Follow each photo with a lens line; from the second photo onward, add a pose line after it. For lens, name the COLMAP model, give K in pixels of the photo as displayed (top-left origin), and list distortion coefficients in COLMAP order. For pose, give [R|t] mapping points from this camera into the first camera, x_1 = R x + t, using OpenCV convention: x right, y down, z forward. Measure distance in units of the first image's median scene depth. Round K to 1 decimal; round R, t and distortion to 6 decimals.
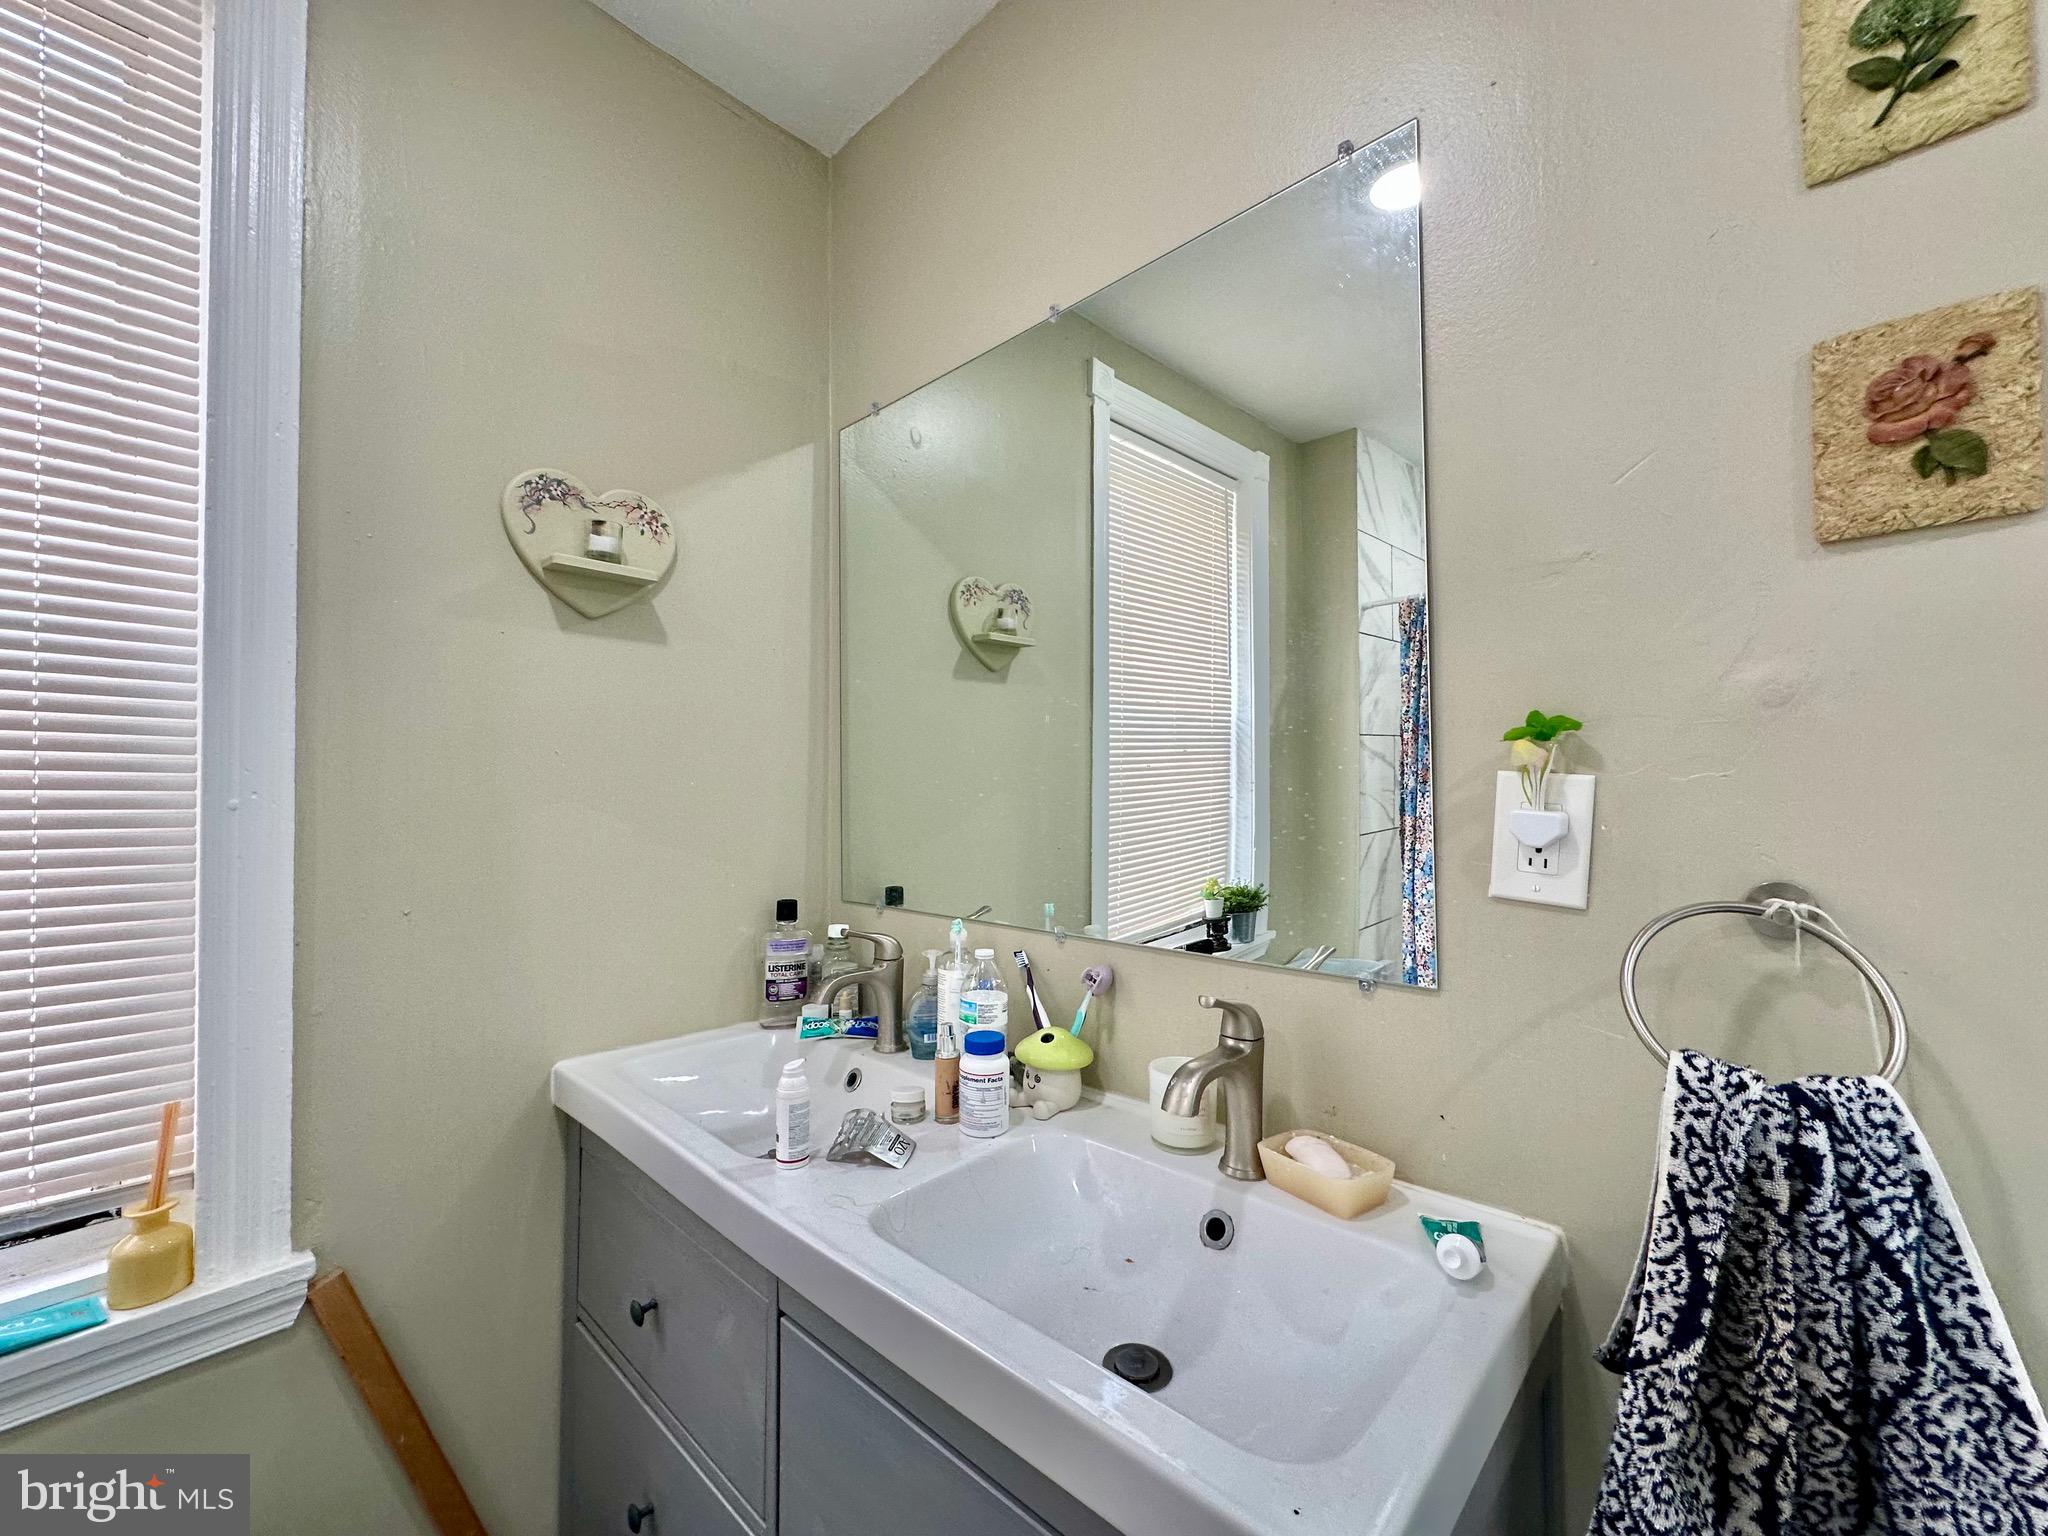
lens RADIAL K [[817.6, 0, 1024.0], [0, 817.6, 768.0], [0, 0, 1]] dist [-0.003736, 0.000675]
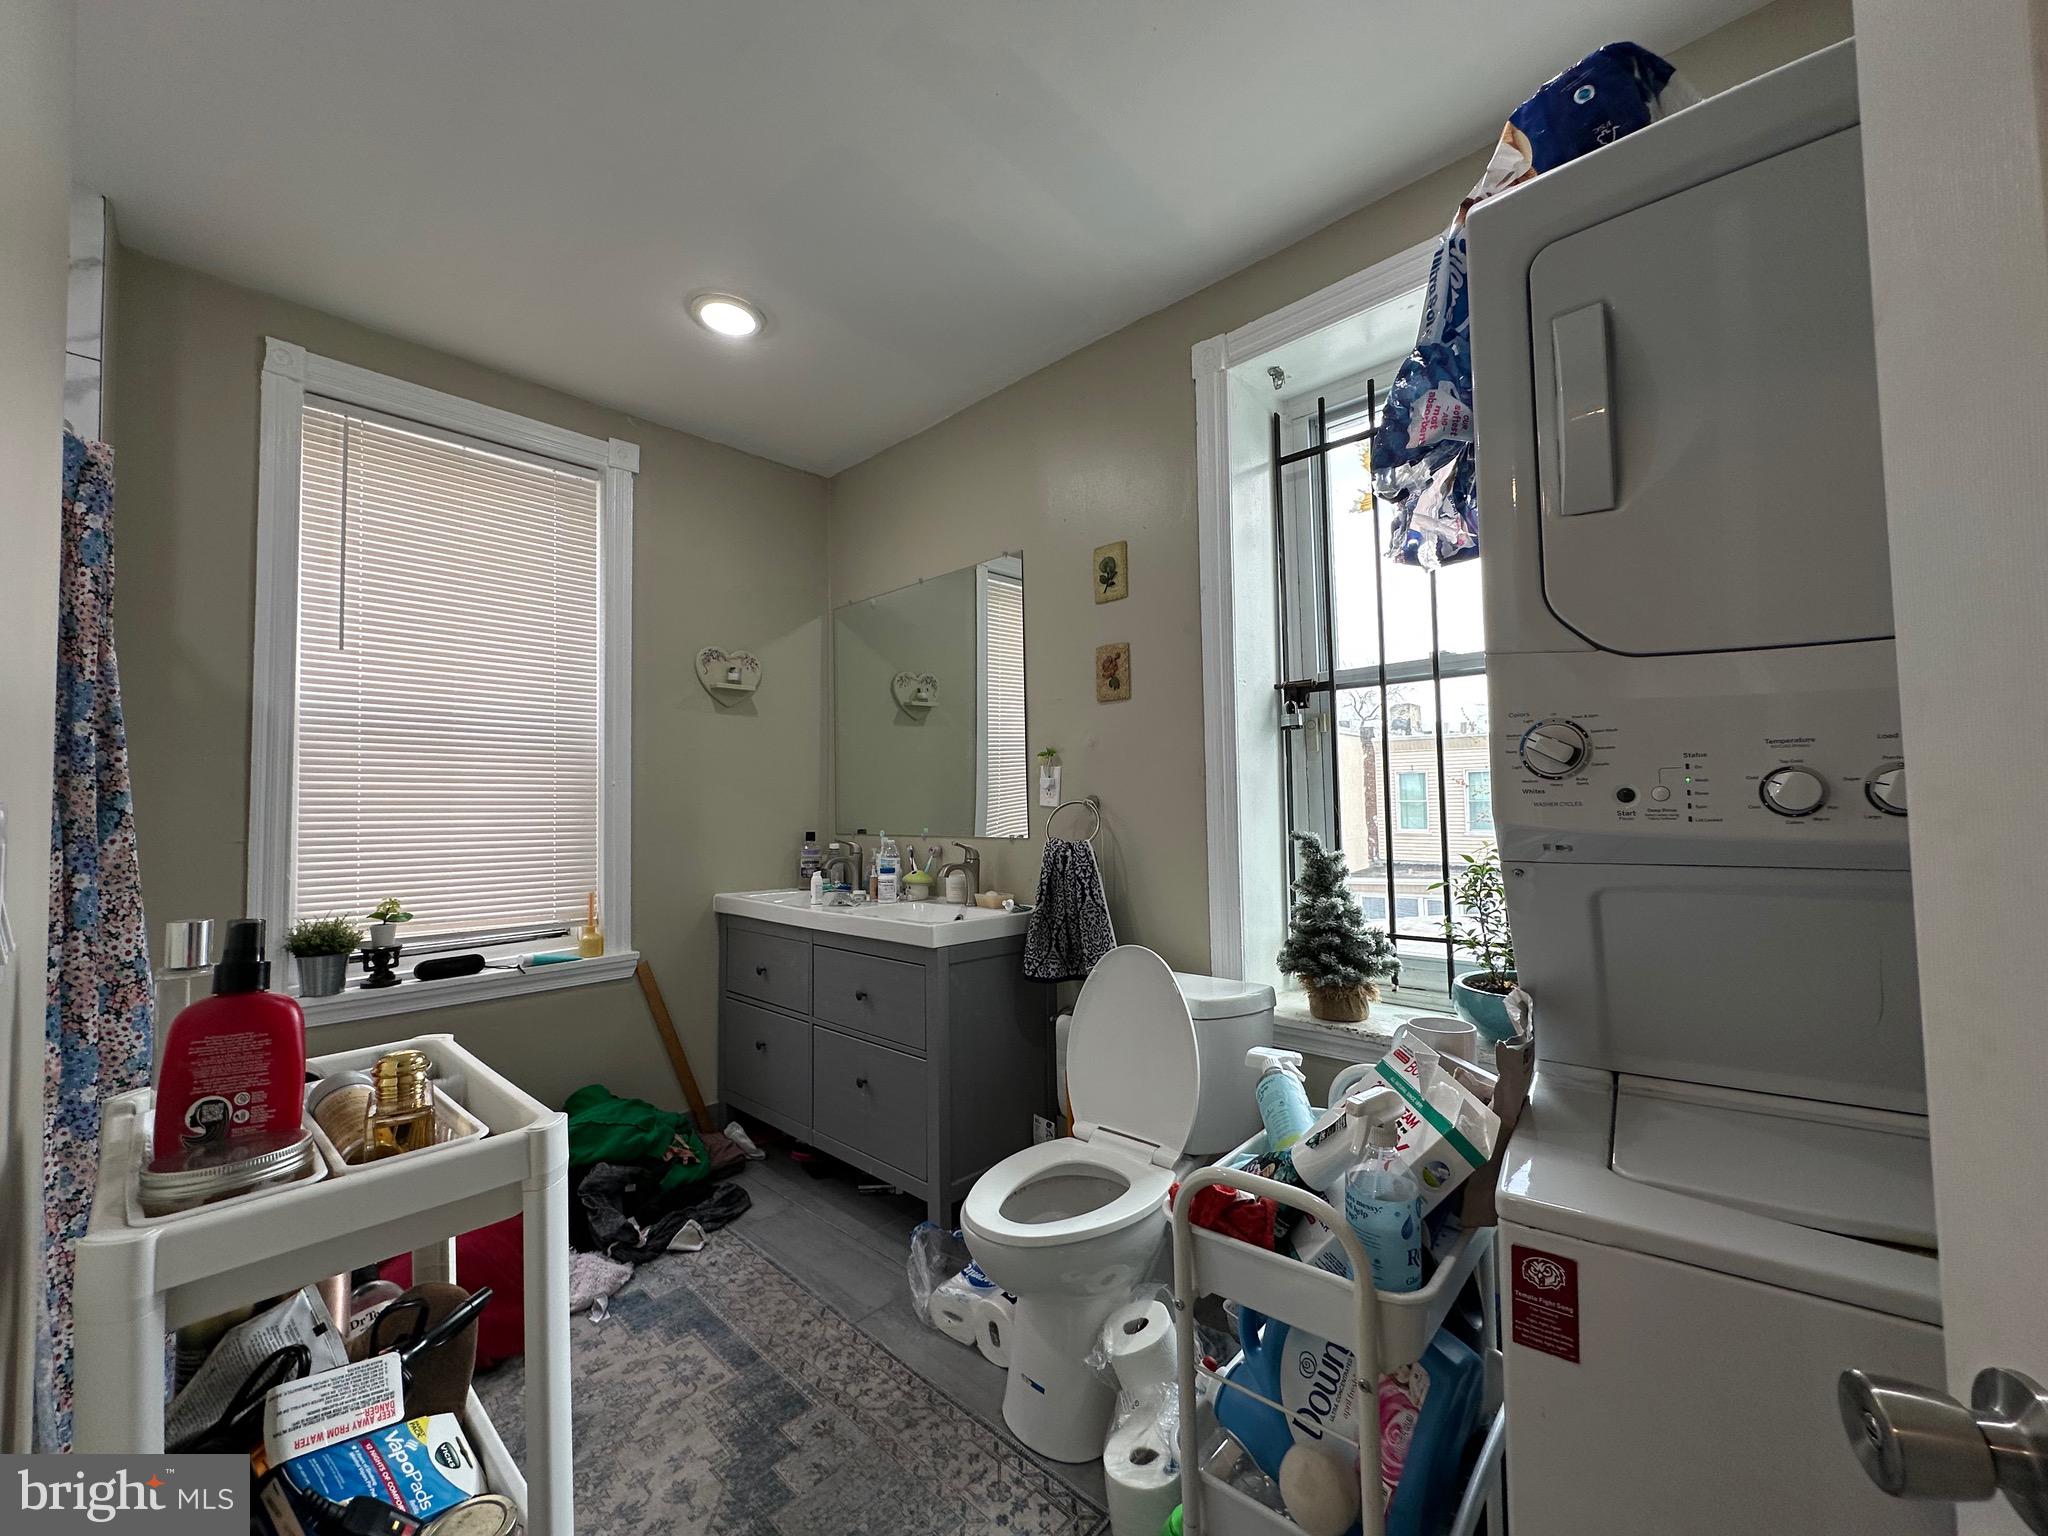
lens RADIAL K [[817.6, 0, 1024.0], [0, 817.6, 768.0], [0, 0, 1]] dist [-0.003736, 0.000675]
pose [[0.999938, -0.010263, -0.004425, 0.387293], [0.010187, 0.999805, -0.016930, 0.046886], [0.004598, 0.016884, 0.999847, -1.572935]]
